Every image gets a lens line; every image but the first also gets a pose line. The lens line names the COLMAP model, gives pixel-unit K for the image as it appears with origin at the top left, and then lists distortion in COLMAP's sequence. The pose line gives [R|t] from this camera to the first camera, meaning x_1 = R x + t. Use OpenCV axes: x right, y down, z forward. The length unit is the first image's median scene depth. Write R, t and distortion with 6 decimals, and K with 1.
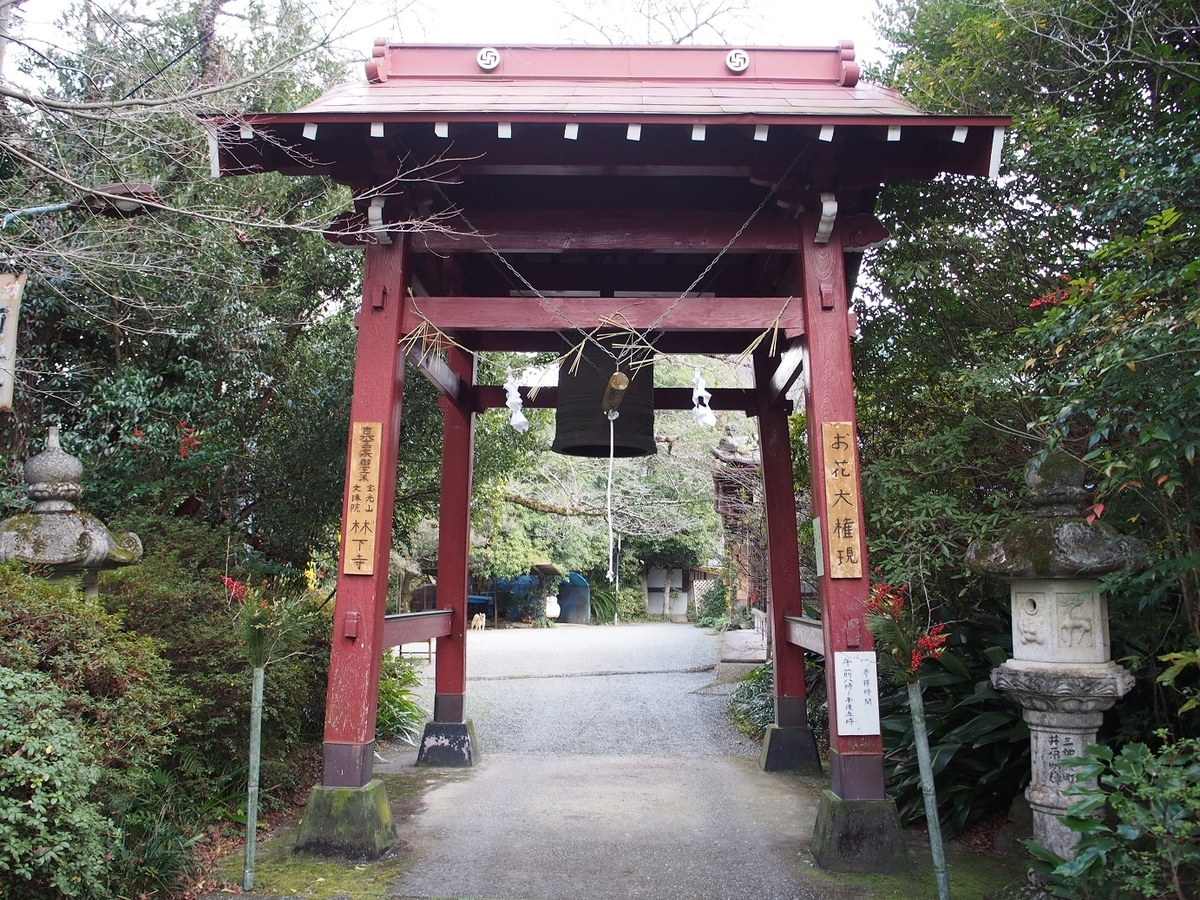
lens RADIAL K [[1008.3, 0, 600.0], [0, 1008.3, 450.0], [0, 0, 1]] dist [-0.050438, 0.008199]
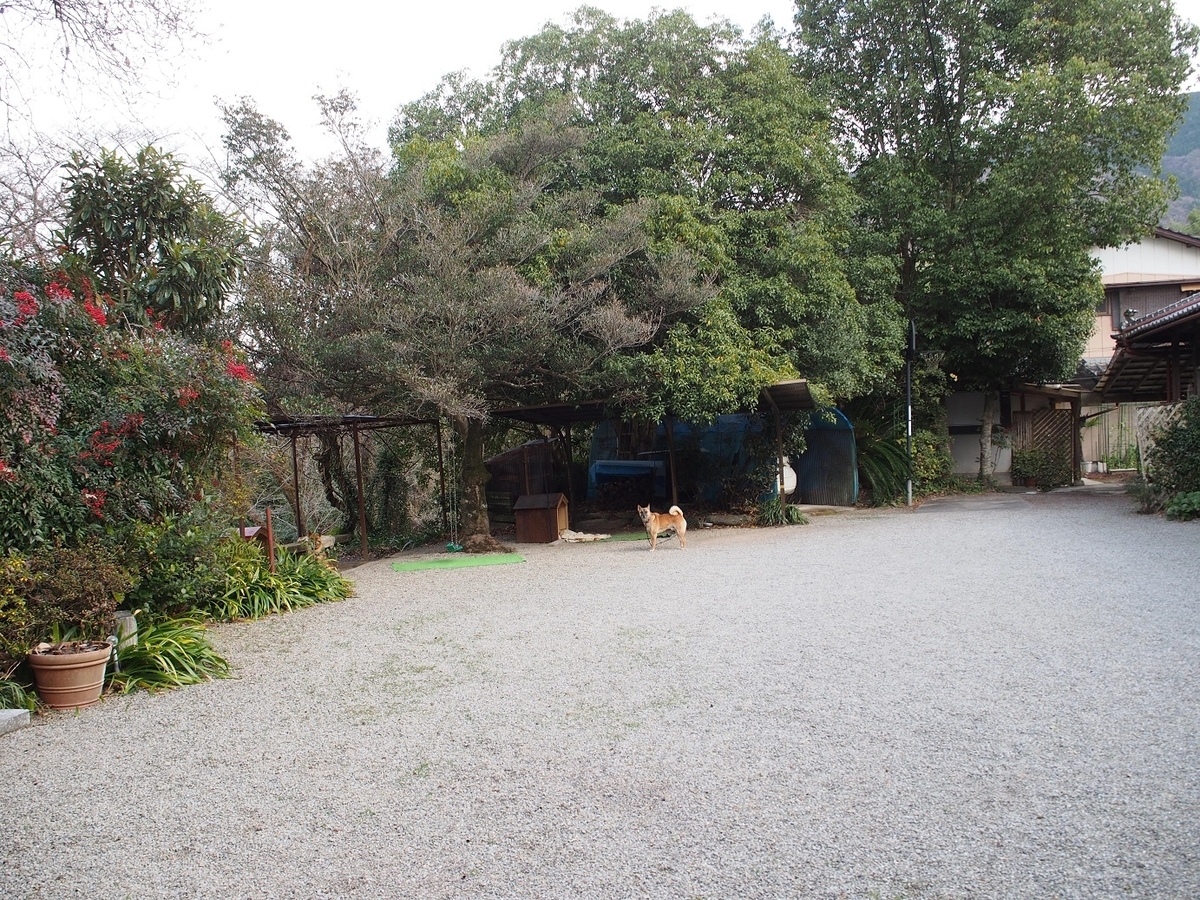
lens RADIAL K [[1008.3, 0, 600.0], [0, 1008.3, 450.0], [0, 0, 1]] dist [-0.050438, 0.008199]
pose [[0.989989, -0.040905, -0.135086, -0.073495], [0.061366, 0.986632, 0.150965, 0.068016], [0.127105, -0.157744, 0.979266, 0.539729]]
